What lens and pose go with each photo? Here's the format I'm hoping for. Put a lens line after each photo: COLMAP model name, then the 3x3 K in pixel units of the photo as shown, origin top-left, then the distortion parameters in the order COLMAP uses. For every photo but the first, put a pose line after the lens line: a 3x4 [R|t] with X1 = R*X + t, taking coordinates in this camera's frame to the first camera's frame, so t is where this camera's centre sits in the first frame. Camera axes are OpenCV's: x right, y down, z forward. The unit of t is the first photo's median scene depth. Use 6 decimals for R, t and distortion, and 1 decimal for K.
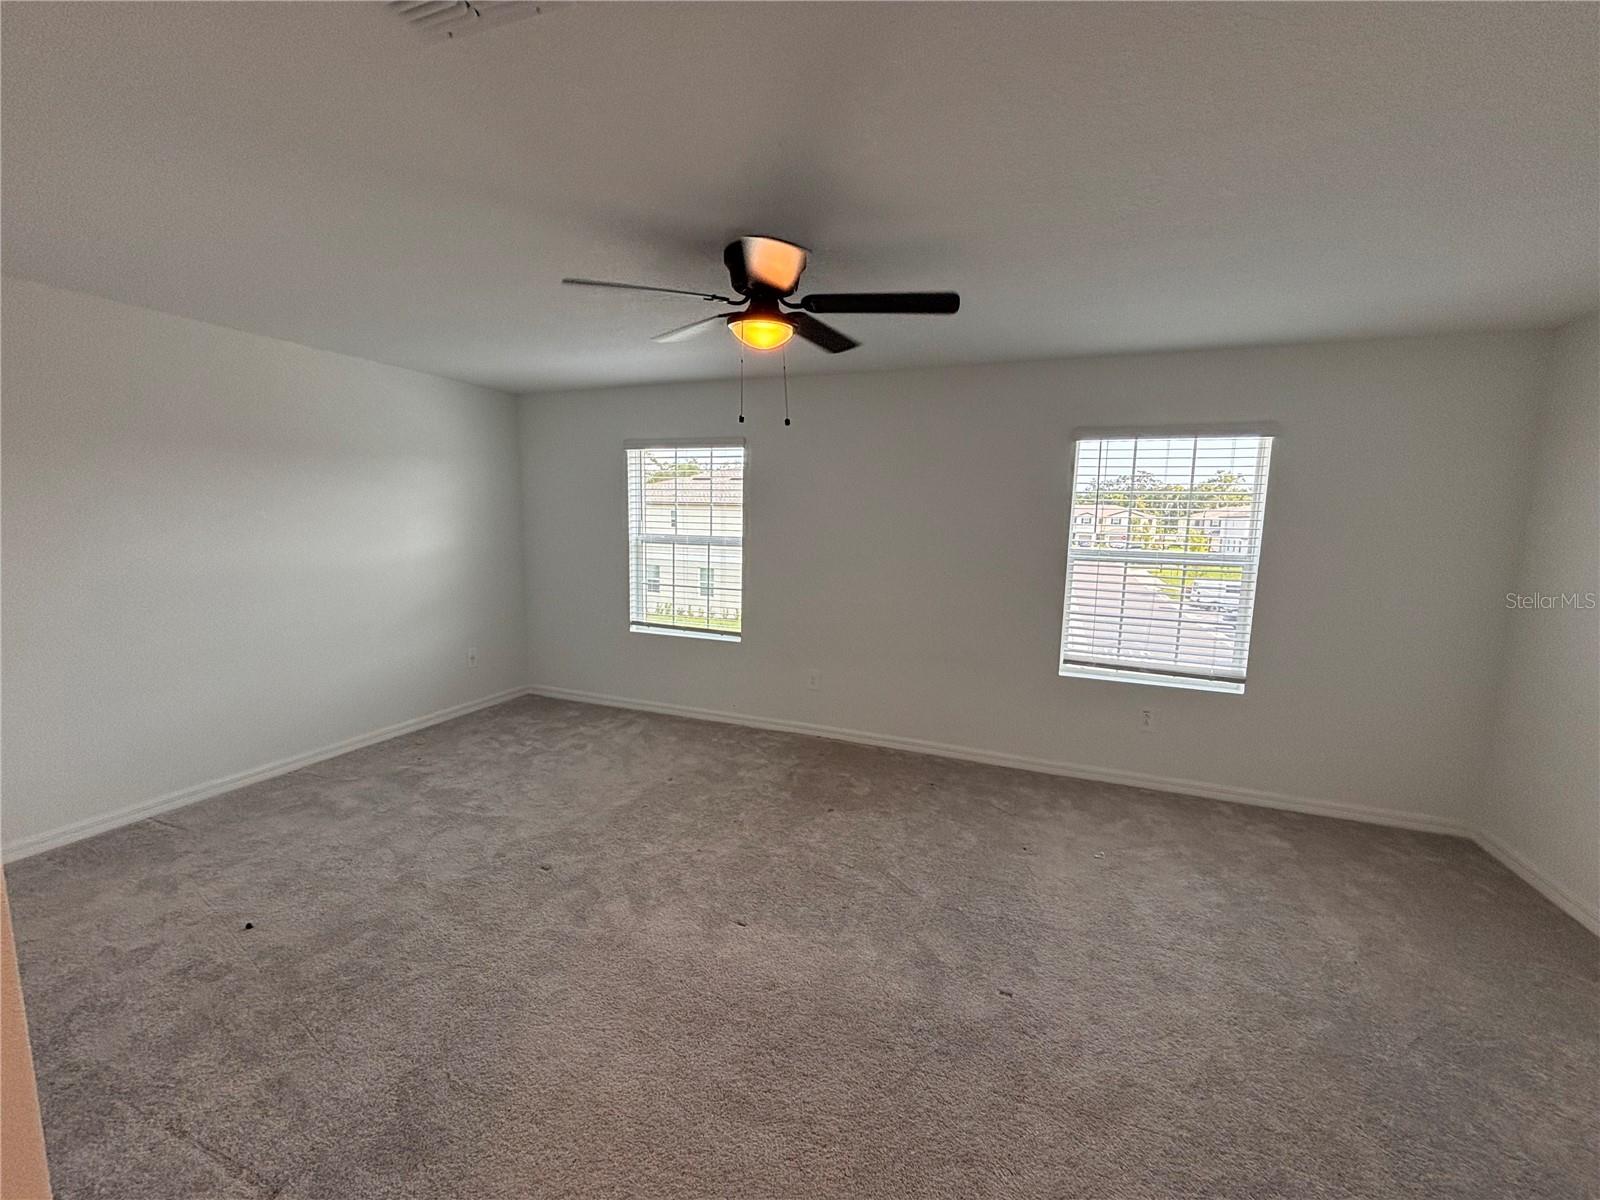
lens RADIAL K [[647.5, 0, 799.2], [0, 647.5, 599.7], [0, 0, 1]] dist [-0.000245, 0.000039]
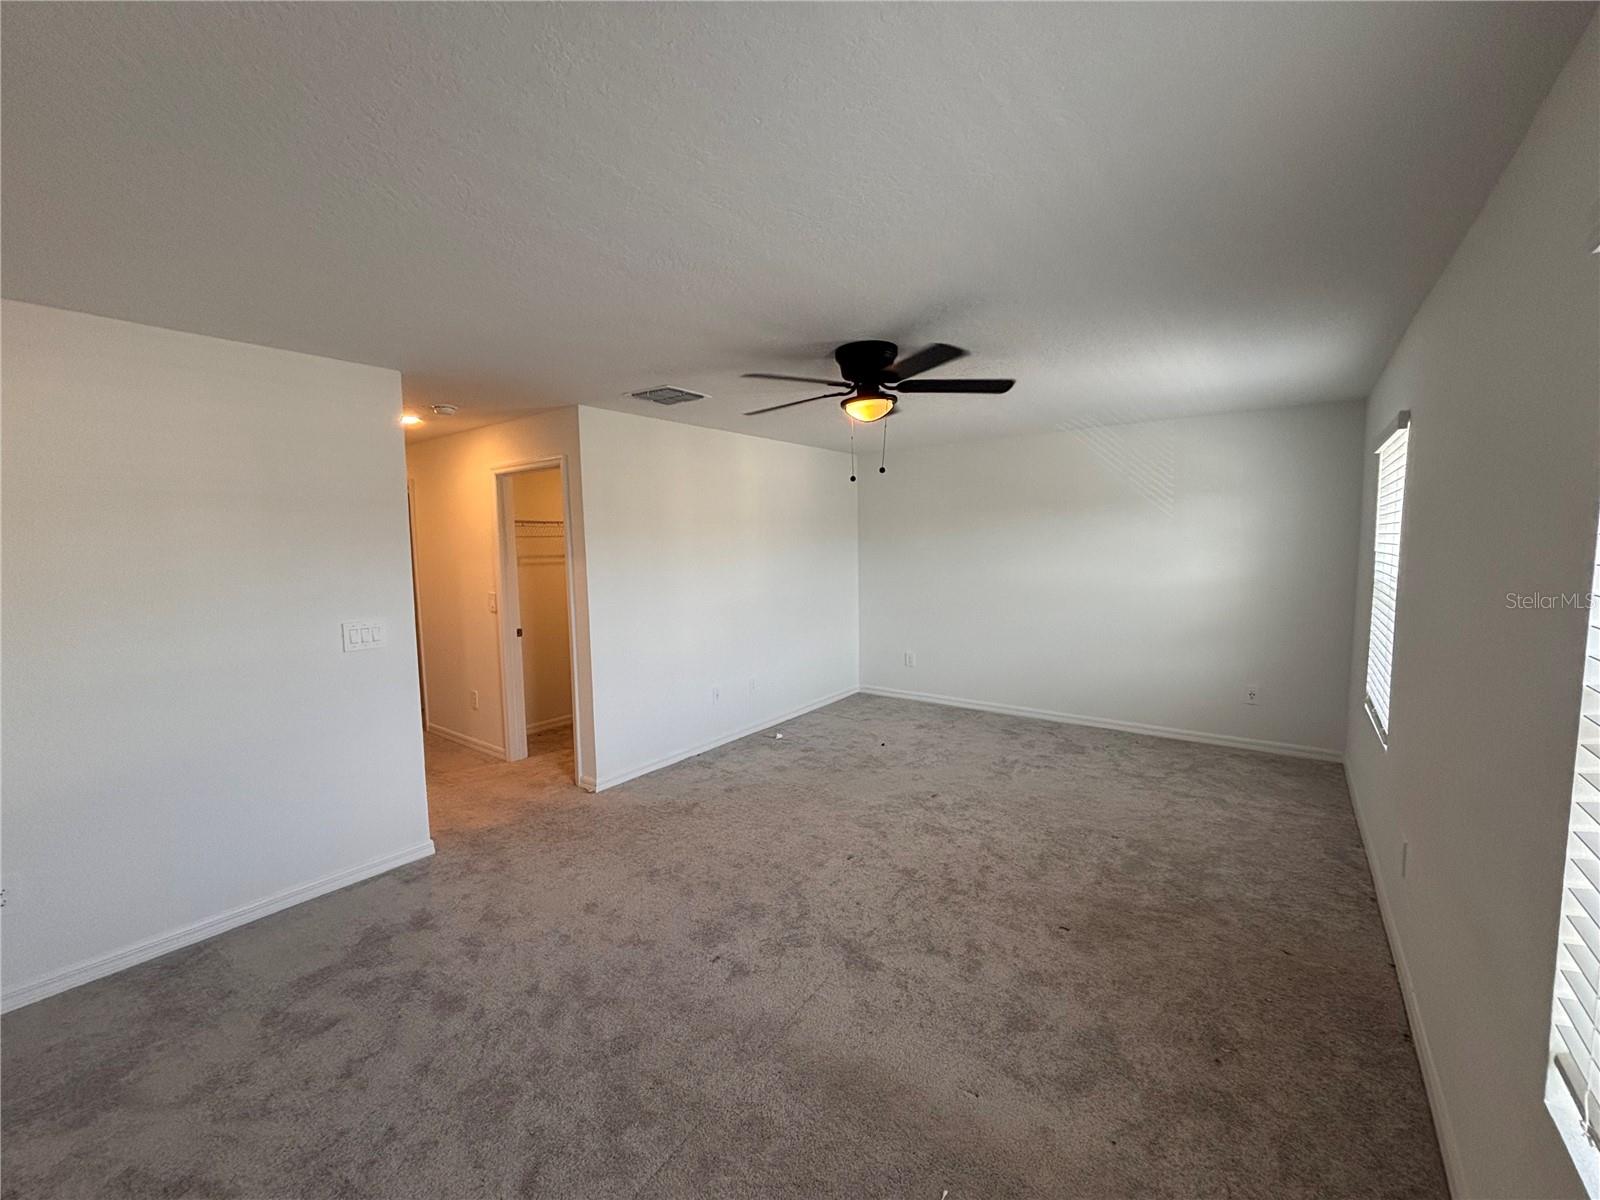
lens RADIAL K [[647.5, 0, 799.0], [0, 647.5, 601.3], [0, 0, 1]] dist [-0.000245, 0.000039]
pose [[-0.264351, 0.070612, -0.961838, 0.662770], [-0.114921, 0.987904, 0.104111, -0.078154], [0.957555, 0.138057, -0.253039, 0.650985]]
